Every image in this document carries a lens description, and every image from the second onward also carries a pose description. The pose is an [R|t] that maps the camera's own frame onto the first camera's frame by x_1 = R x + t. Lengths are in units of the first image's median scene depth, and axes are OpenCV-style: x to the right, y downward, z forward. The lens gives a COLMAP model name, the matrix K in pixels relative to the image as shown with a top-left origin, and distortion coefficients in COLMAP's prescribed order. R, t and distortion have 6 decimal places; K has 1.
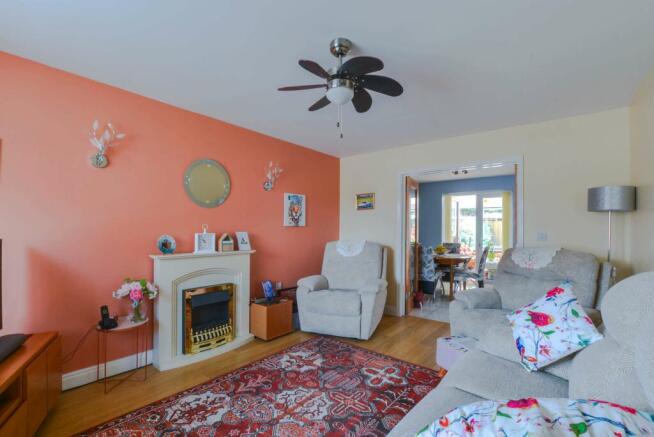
lens RADIAL K [[287.8, 0, 327.9], [0, 287.8, 231.2], [0, 0, 1]] dist [-0.018944, -0.000235]
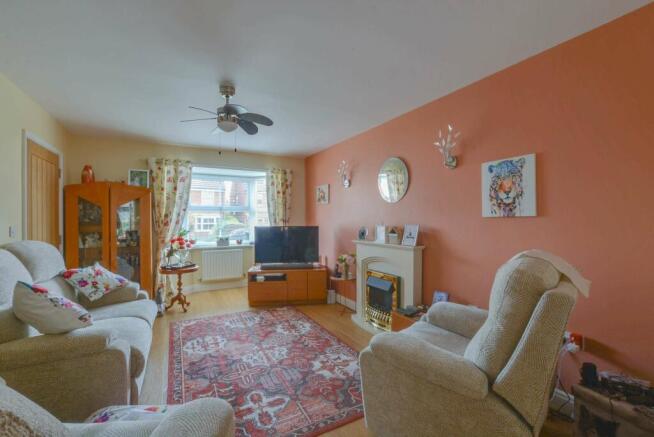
lens RADIAL K [[287.8, 0, 328.0], [0, 287.8, 218.8], [0, 0, 1]] dist [-0.018944, -0.000235]
pose [[-0.374027, -0.007439, -0.927388, 0.806835], [-0.003250, 0.999972, -0.006710, -0.014279], [0.927412, 0.000504, -0.374041, 1.374576]]
